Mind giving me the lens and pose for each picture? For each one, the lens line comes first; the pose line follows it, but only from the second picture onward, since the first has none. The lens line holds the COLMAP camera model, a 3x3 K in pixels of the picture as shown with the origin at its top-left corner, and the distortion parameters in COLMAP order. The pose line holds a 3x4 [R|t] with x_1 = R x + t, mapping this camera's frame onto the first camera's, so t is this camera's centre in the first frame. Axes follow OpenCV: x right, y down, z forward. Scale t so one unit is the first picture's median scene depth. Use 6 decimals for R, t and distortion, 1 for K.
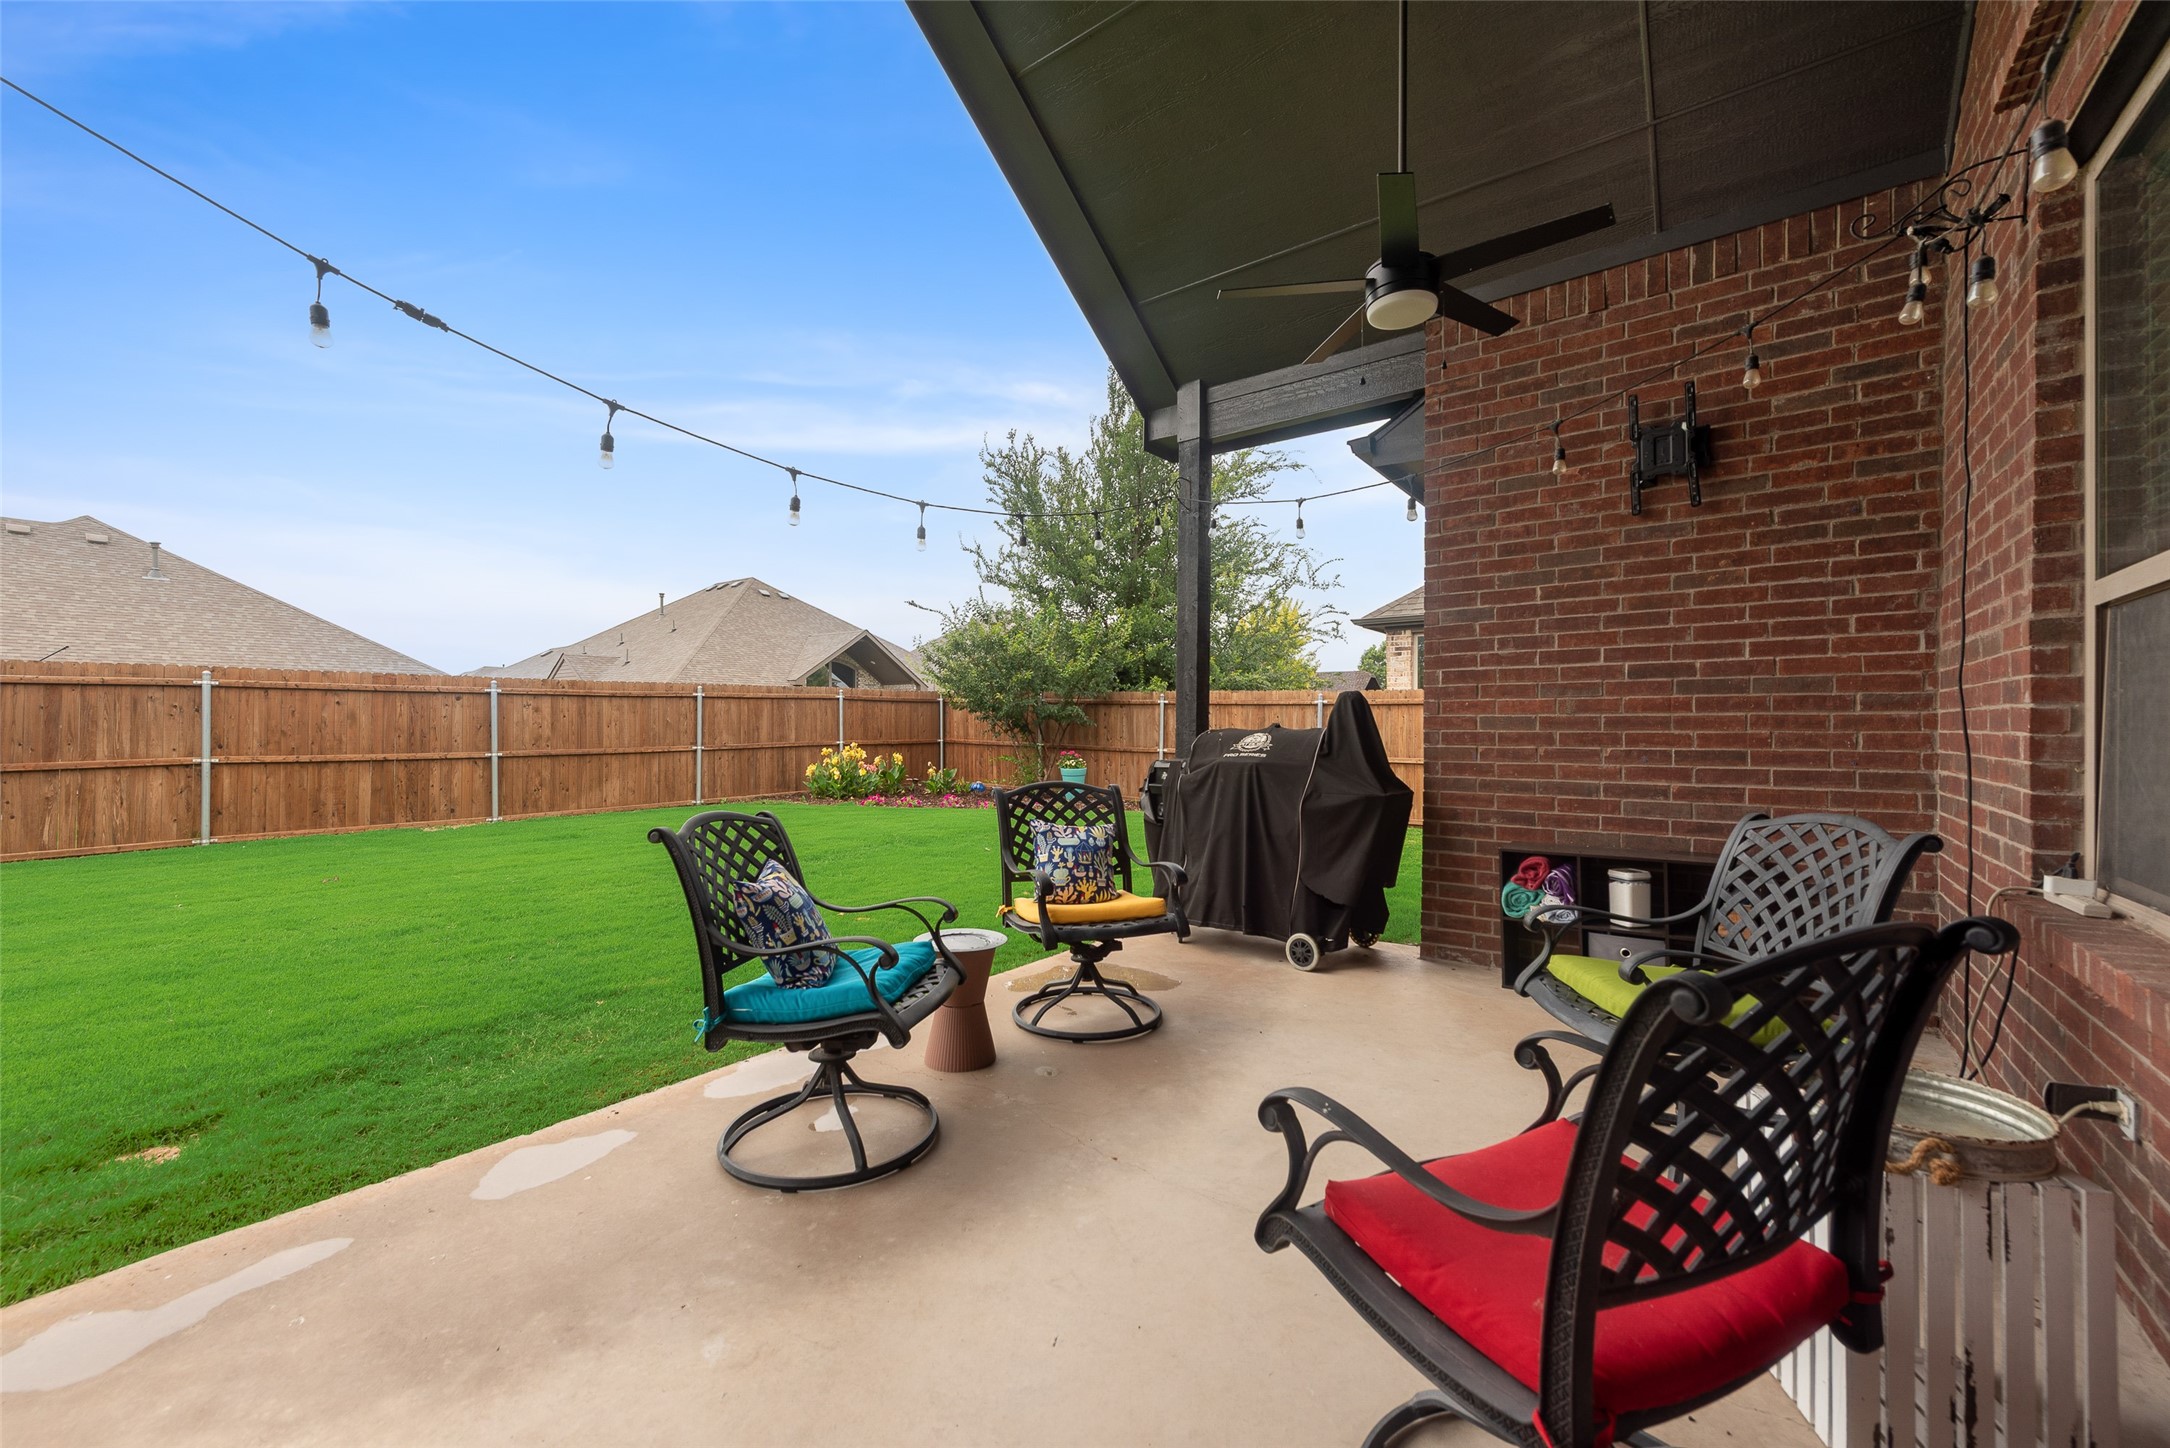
lens RADIAL K [[861.5, 0, 1080.5], [0, 861.5, 729.3], [0, 0, 1]] dist [-0.002066, -0.000054]
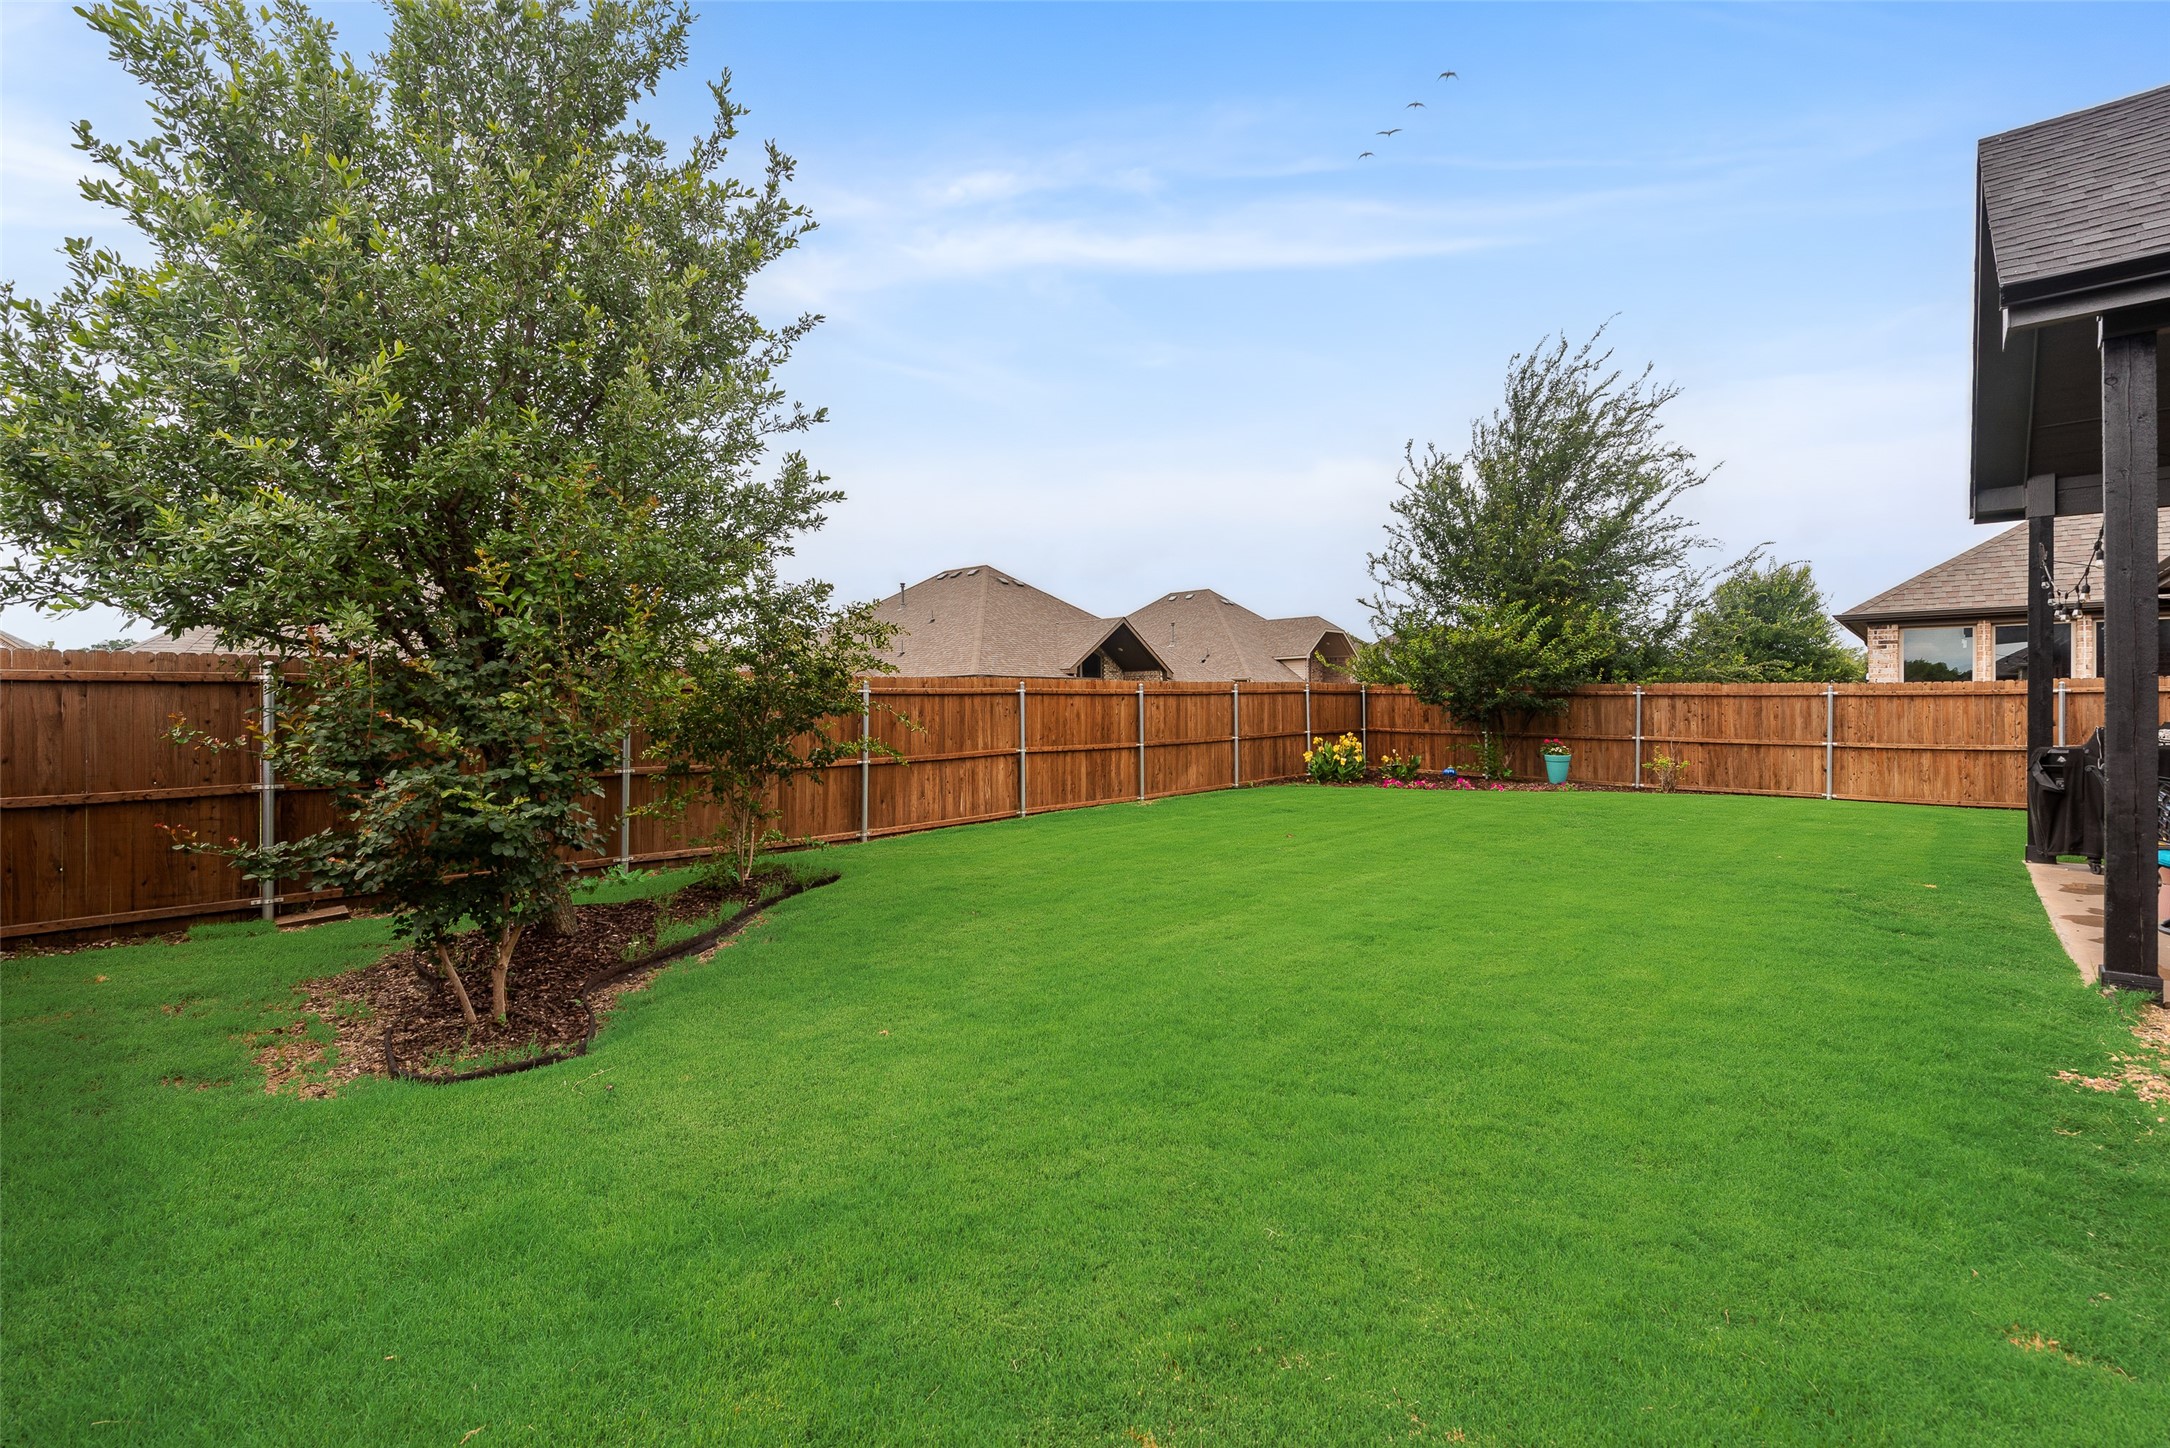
lens RADIAL K [[941.1, 0, 1087.5], [0, 941.1, 707.8], [0, 0, 1]] dist [0.000803, 0.000030]
pose [[0.995639, -0.007111, -0.093024, -0.543333], [0.006602, 0.999962, -0.005772, -0.013040], [0.093061, 0.005133, 0.995647, -0.275747]]
